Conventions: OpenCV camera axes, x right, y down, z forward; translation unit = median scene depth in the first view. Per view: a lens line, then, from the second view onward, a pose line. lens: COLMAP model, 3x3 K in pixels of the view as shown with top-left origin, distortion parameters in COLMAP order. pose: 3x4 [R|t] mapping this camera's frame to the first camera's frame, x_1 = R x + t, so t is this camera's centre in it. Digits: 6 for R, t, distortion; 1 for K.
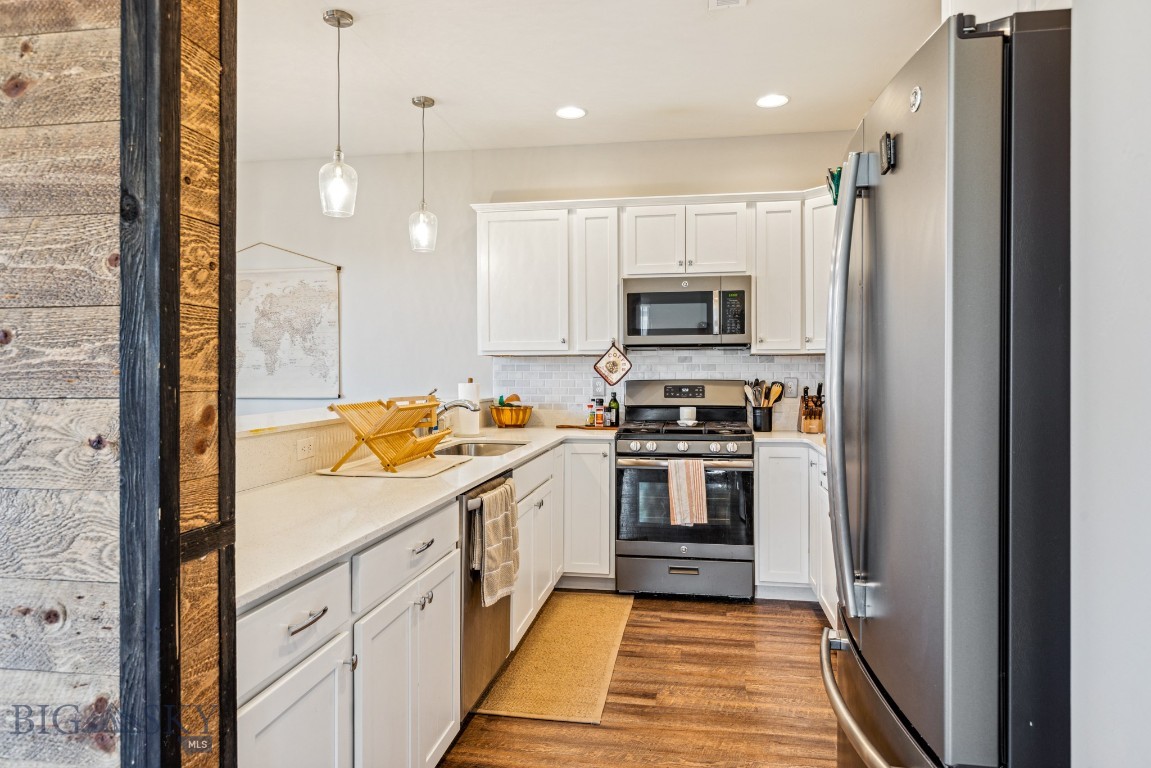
lens RADIAL K [[729.2, 0, 575.5], [0, 729.2, 377.5], [0, 0, 1]] dist [0.004334, 0.000137]
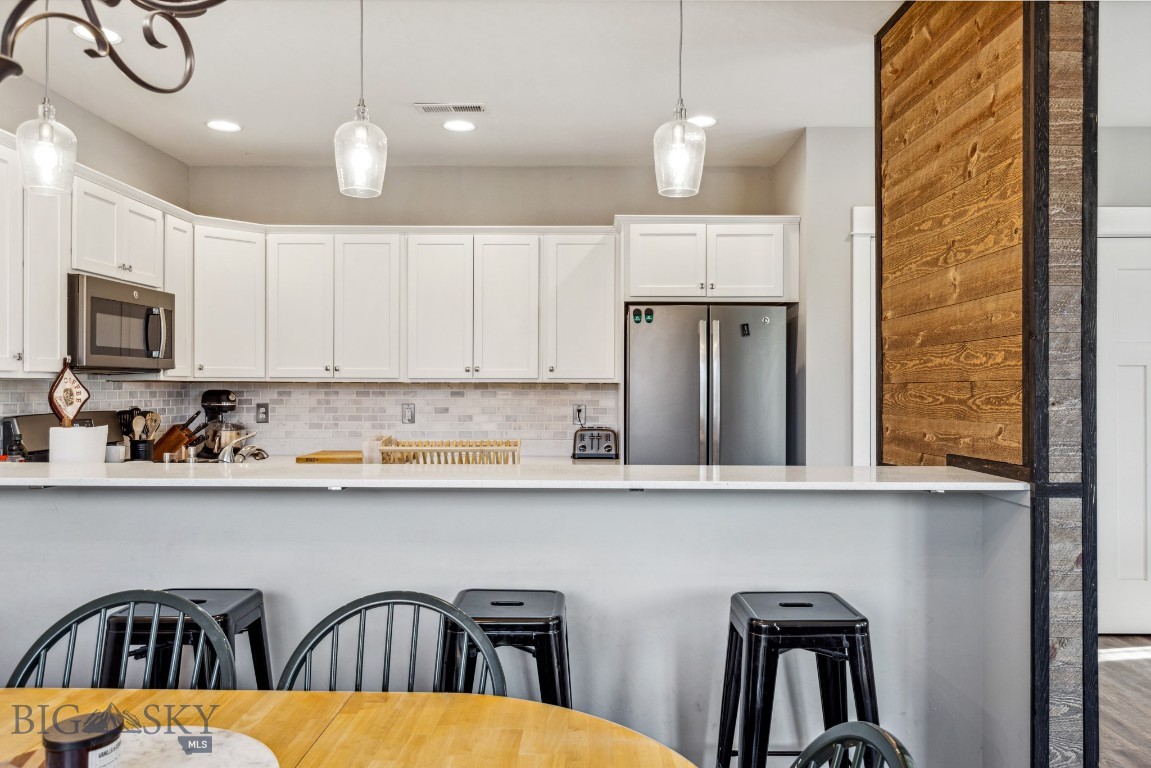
lens RADIAL K [[802.1, 0, 578.1], [0, 802.1, 382.4], [0, 0, 1]] dist [0.009248, -0.006039]
pose [[-0.157610, 0.006734, 0.987479, -0.819661], [0.007505, 0.999956, -0.005621, -0.020828], [-0.987473, 0.006525, -0.157653, 0.653310]]
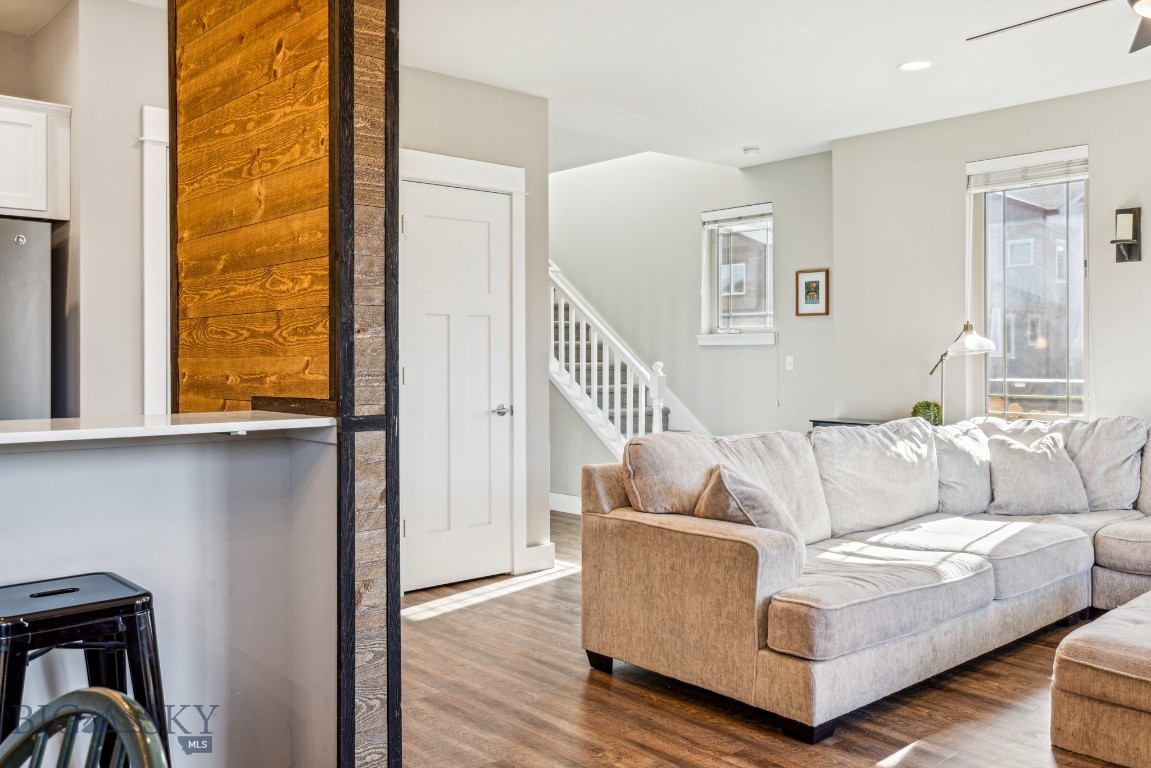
lens RADIAL K [[973.3, 0, 585.5], [0, 973.3, 356.1], [0, 0, 1]] dist [0.008418, -0.022153]
pose [[-0.786529, 0.003695, 0.617542, -0.824201], [0.010023, 0.999927, 0.006782, 0.003221], [-0.617472, 0.011524, -0.786508, 0.645673]]
